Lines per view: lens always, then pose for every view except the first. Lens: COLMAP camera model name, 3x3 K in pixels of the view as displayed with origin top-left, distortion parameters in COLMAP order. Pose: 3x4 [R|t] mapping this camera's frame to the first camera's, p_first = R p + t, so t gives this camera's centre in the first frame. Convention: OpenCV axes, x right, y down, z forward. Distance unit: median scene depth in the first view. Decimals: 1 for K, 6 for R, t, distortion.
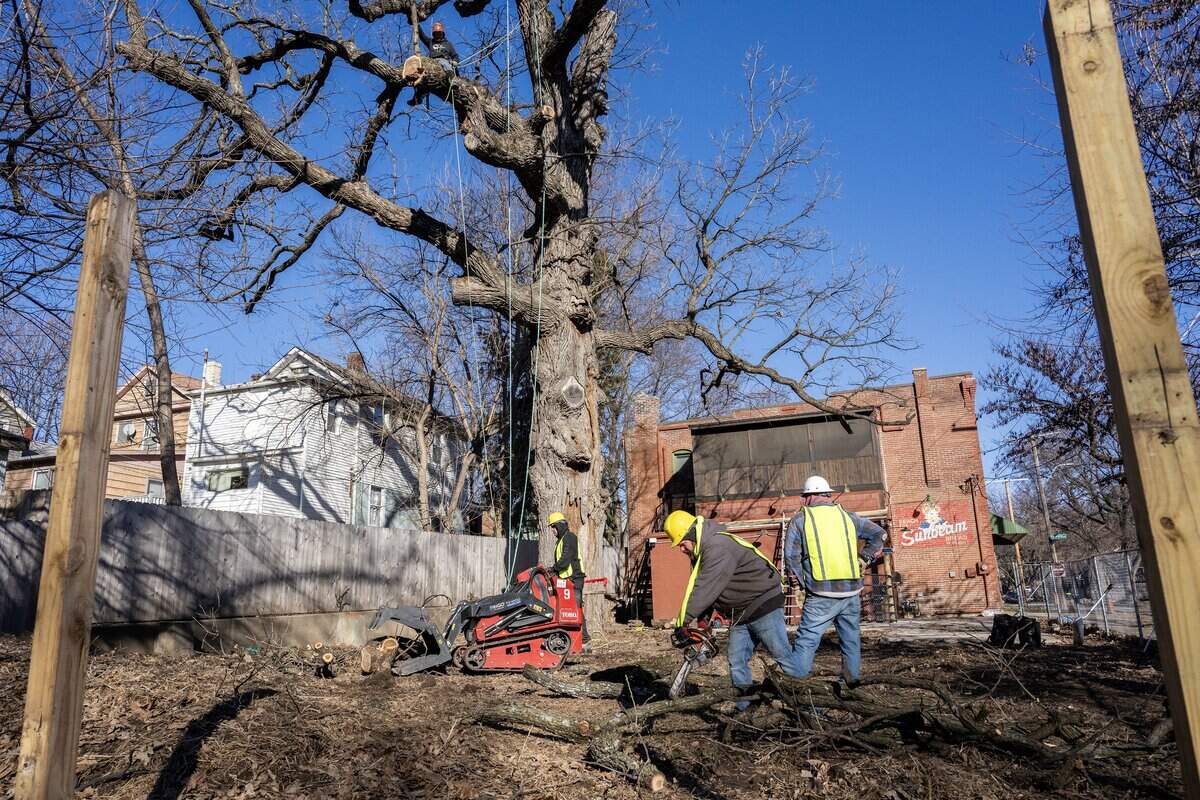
lens RADIAL K [[836.6, 0, 600.0], [0, 836.6, 400.0], [0, 0, 1]] dist [0.000704, 0.000559]
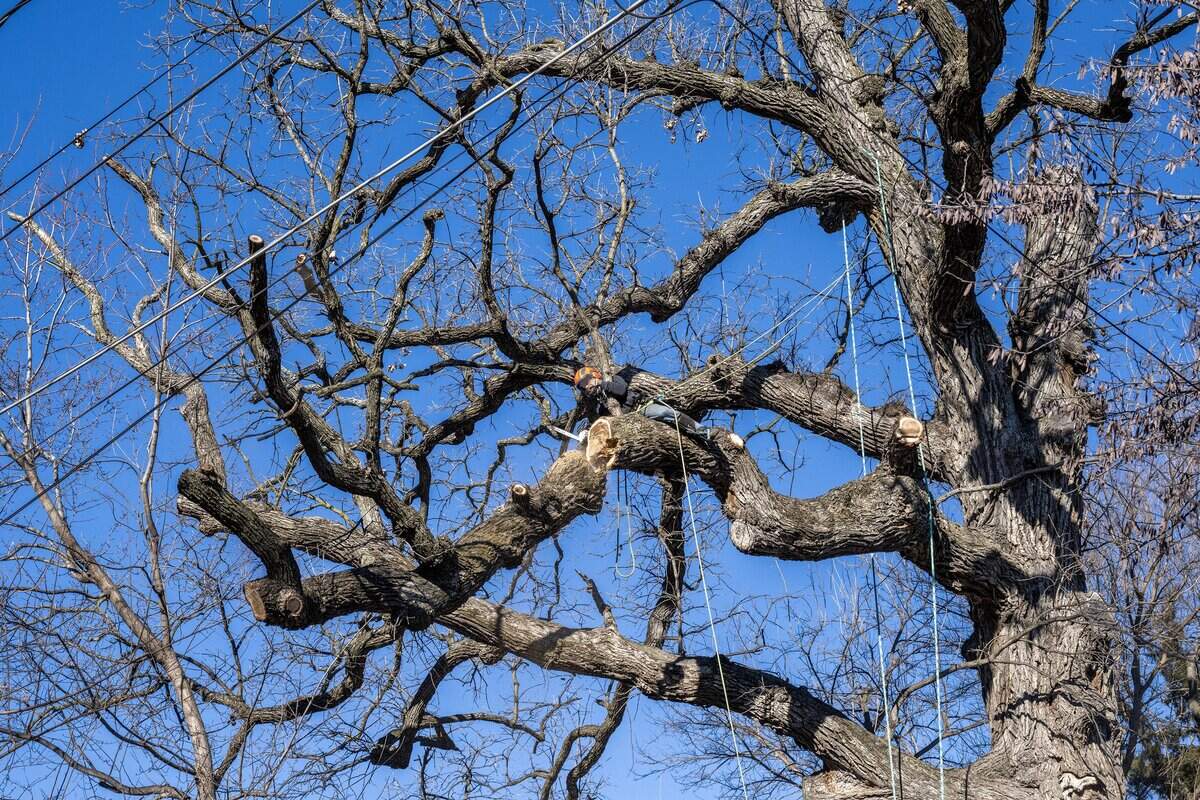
lens RADIAL K [[1870.7, 0, 600.0], [0, 1870.7, 400.0], [0, 0, 1]] dist [-0.006173, -0.011216]
pose [[0.887246, -0.226270, -0.401991, 0.199758], [0.105479, 0.947861, -0.300721, -0.036448], [0.449076, 0.224412, 0.864853, -0.053639]]
